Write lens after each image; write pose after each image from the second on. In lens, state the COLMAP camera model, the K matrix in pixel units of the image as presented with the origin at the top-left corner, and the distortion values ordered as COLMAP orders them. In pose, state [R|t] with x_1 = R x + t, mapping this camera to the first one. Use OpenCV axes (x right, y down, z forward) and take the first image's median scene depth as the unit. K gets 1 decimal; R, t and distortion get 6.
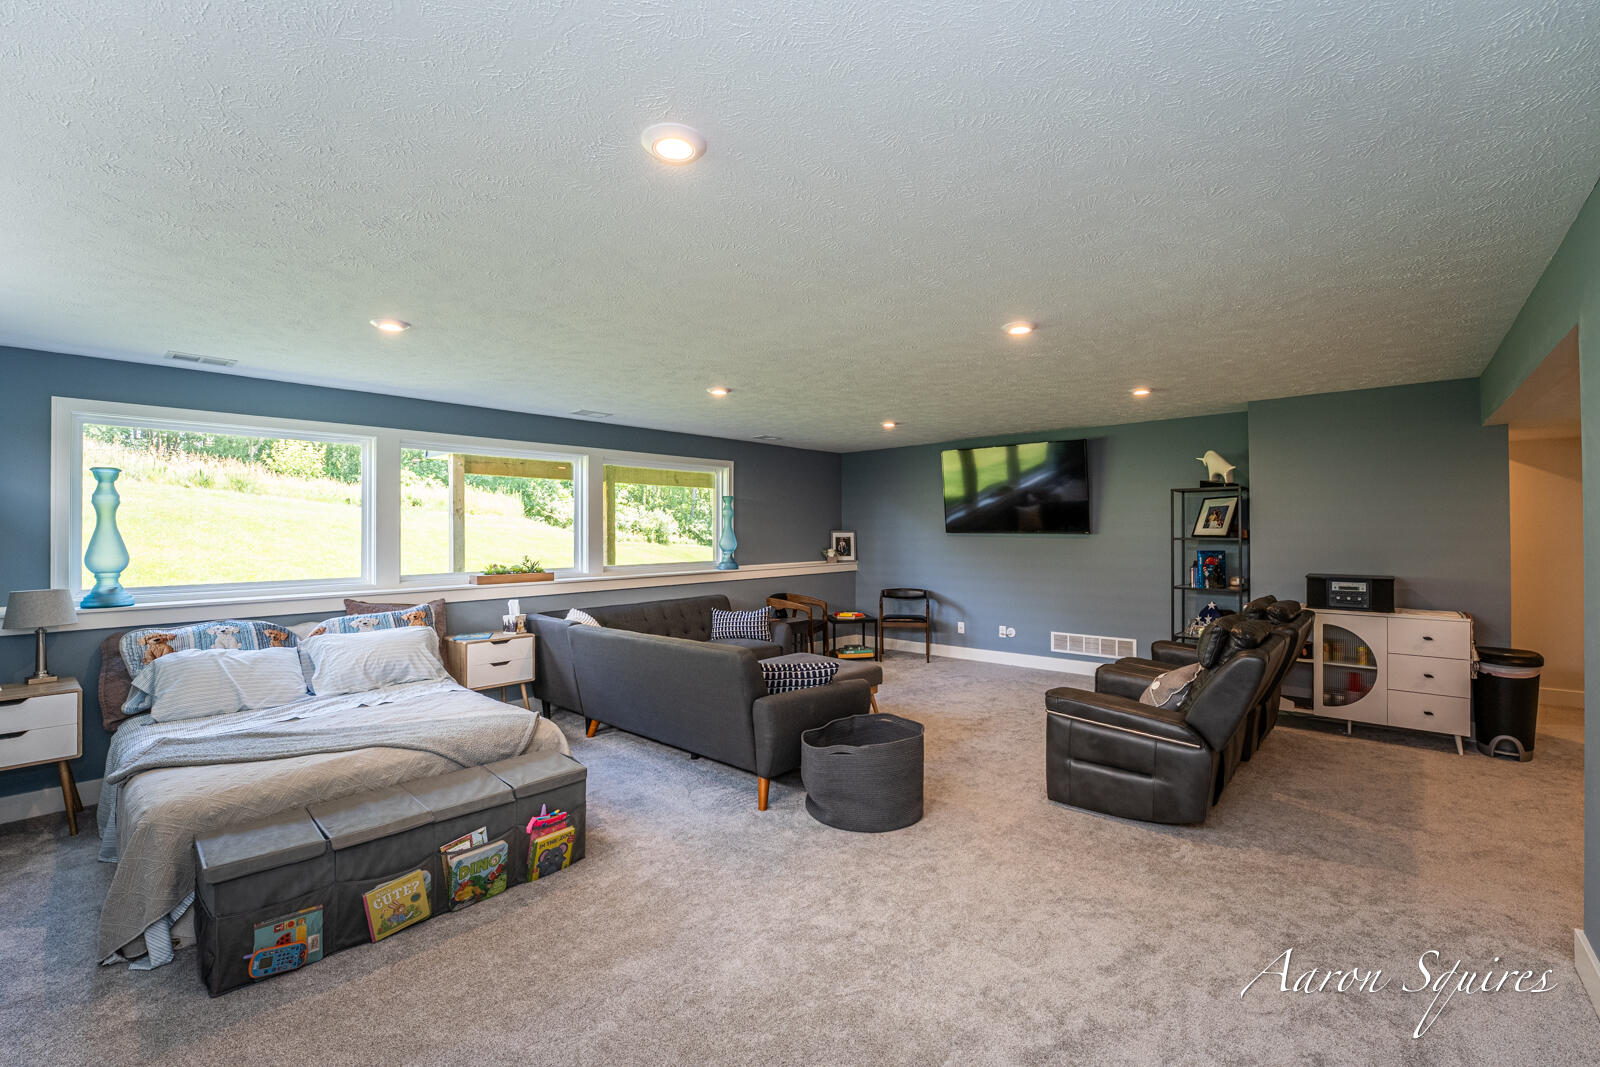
lens RADIAL K [[671.7, 0, 804.5], [0, 671.7, 528.9], [0, 0, 1]] dist [-0.030760, 0.005049]
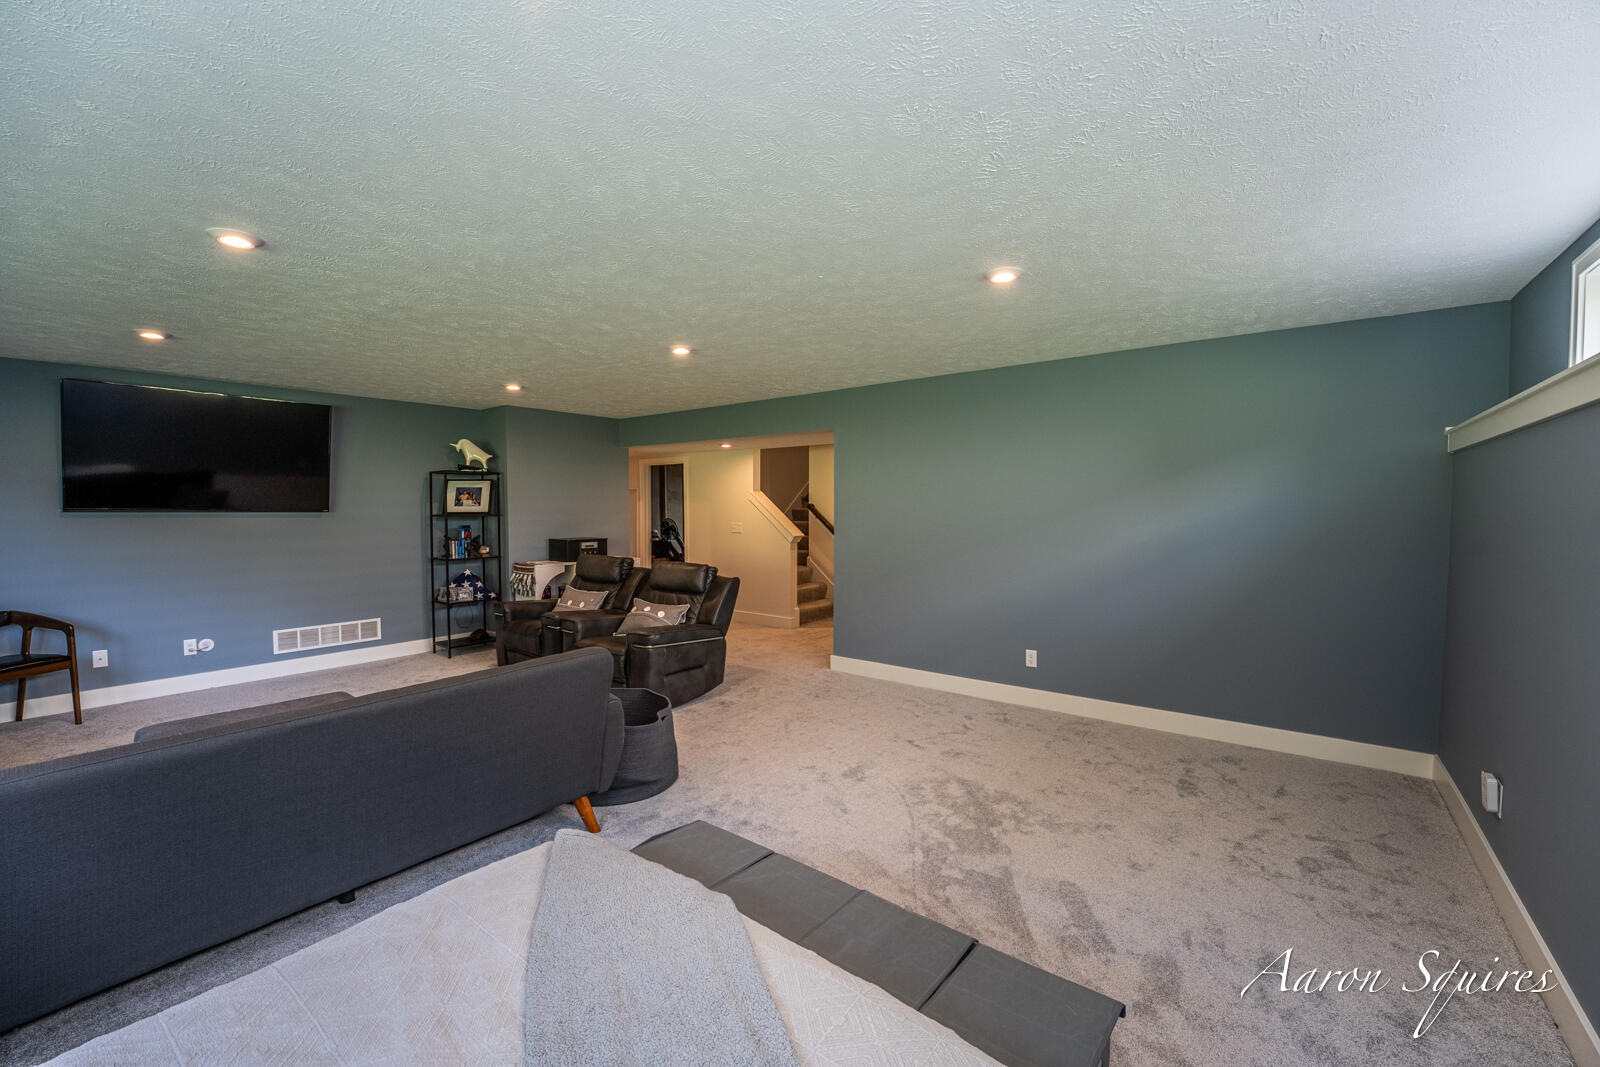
lens RADIAL K [[636.8, 0, 809.1], [0, 636.8, 530.5], [0, 0, 1]] dist [-0.031502, 0.000024]
pose [[-0.079647, -0.029957, 0.996373, -0.563315], [-0.000573, 0.999550, 0.030007, 0.008317], [-0.996823, 0.001819, -0.079629, 0.512064]]
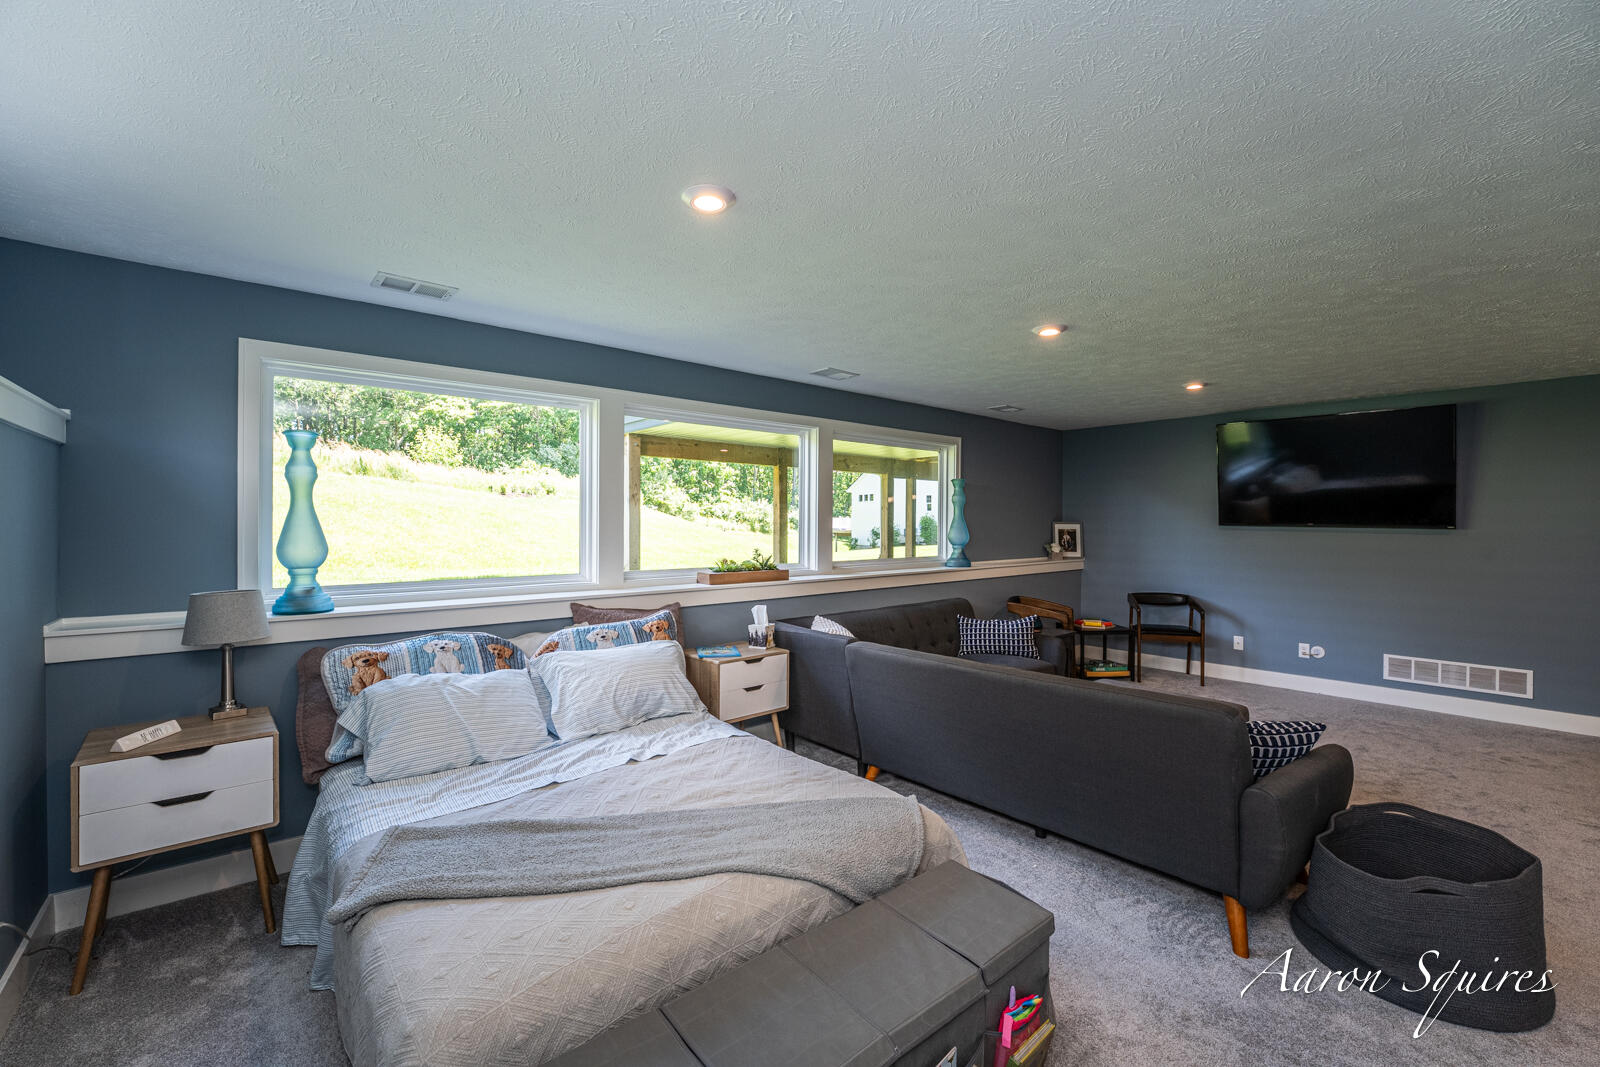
lens RADIAL K [[656.7, 0, 804.4], [0, 656.7, 528.1], [0, 0, 1]] dist [-0.023418, 0.000414]
pose [[0.991406, 0.010074, -0.130431, -0.259318], [-0.008394, 0.999875, 0.013425, 0.003541], [0.130550, -0.012215, 0.991367, 0.217365]]
